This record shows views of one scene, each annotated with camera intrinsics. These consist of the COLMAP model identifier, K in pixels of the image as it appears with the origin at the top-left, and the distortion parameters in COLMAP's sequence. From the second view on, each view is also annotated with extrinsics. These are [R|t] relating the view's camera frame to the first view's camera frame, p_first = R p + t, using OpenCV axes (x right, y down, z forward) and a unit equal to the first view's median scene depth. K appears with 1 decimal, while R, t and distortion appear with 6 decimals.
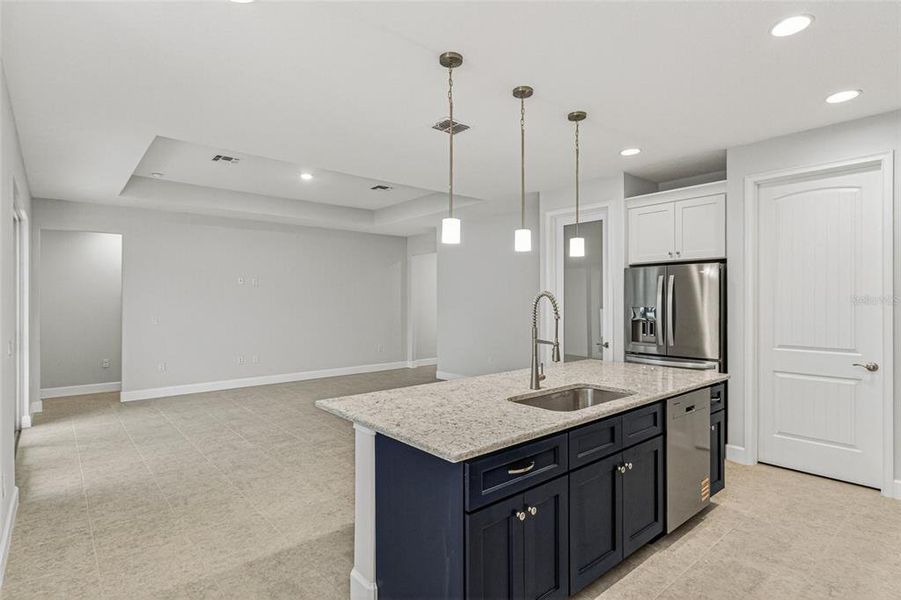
lens RADIAL K [[440.8, 0, 447.9], [0, 440.8, 297.2], [0, 0, 1]] dist [-0.019600, -0.000447]
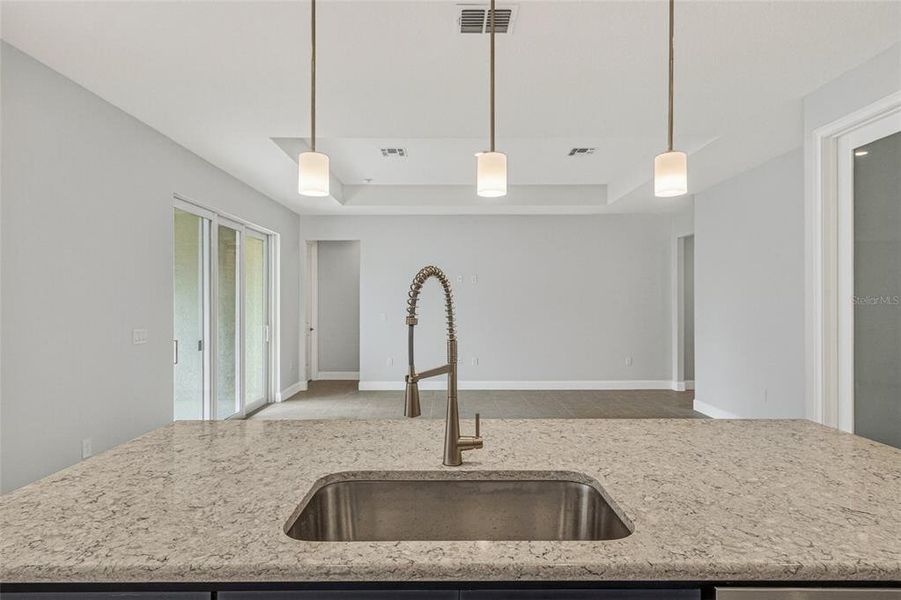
lens RADIAL K [[487.0, 0, 460.4], [0, 487.0, 303.1], [0, 0, 1]] dist [0.027433, 0.000536]
pose [[0.746375, -0.000619, -0.665525, 0.250953], [0.013173, 0.999817, 0.013843, 0.008420], [0.665395, -0.019099, 0.746247, 0.262234]]
